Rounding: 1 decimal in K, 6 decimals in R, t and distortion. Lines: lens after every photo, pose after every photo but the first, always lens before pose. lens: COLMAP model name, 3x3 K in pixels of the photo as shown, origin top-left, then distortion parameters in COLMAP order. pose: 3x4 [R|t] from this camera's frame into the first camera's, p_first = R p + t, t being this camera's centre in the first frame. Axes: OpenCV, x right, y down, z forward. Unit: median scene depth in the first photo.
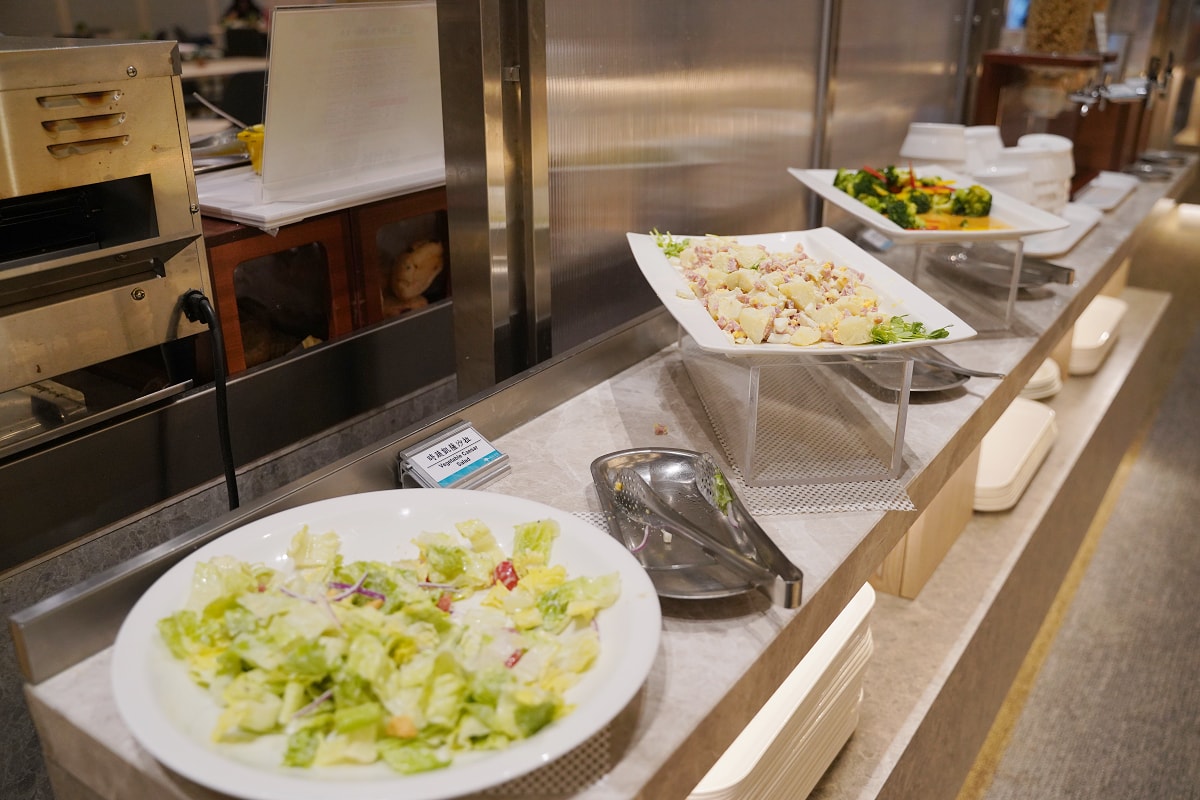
lens RADIAL K [[1011.2, 0, 600.0], [0, 1011.2, 400.0], [0, 0, 1]] dist [-0.041412, 0.004262]
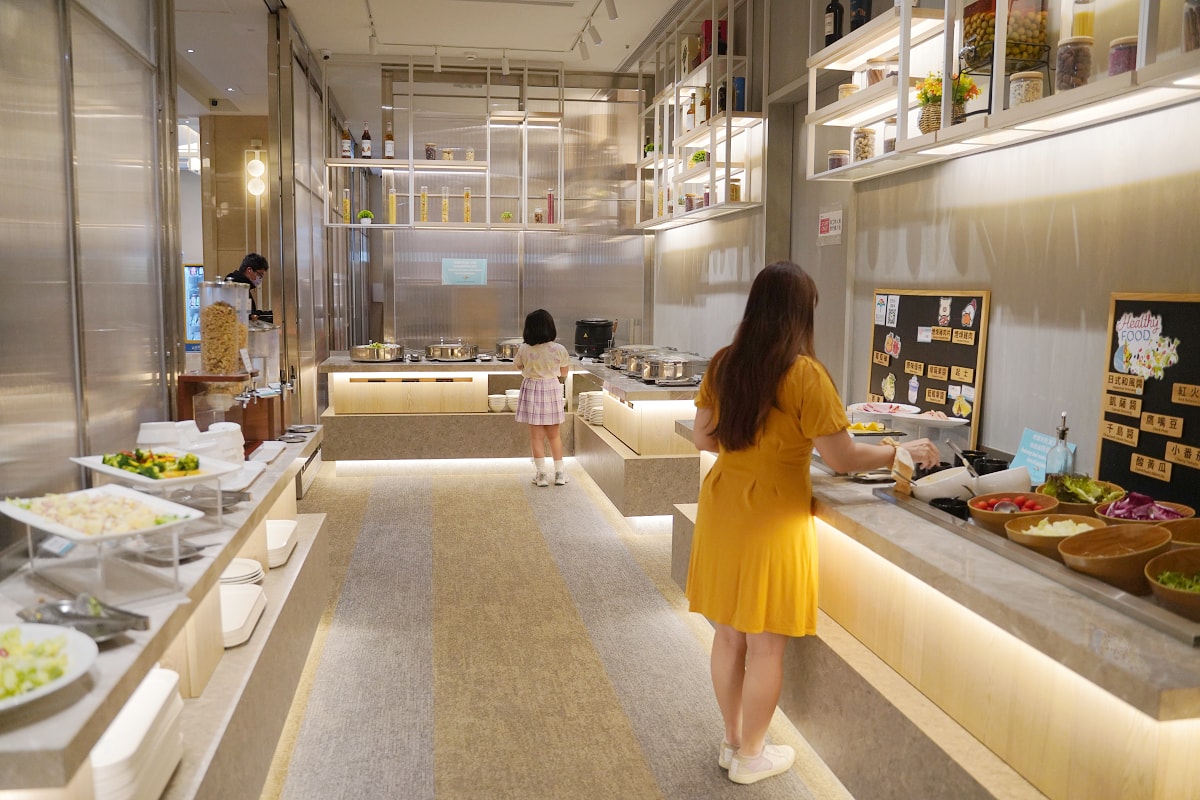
lens RADIAL K [[963.3, 0, 600.0], [0, 963.3, 400.0], [0, 0, 1]] dist [-0.106796, 0.073068]
pose [[0.712440, -0.070270, 0.698206, -0.246258], [0.261226, 0.950022, -0.170938, 0.157230], [-0.651299, 0.304173, 0.695190, -0.610875]]
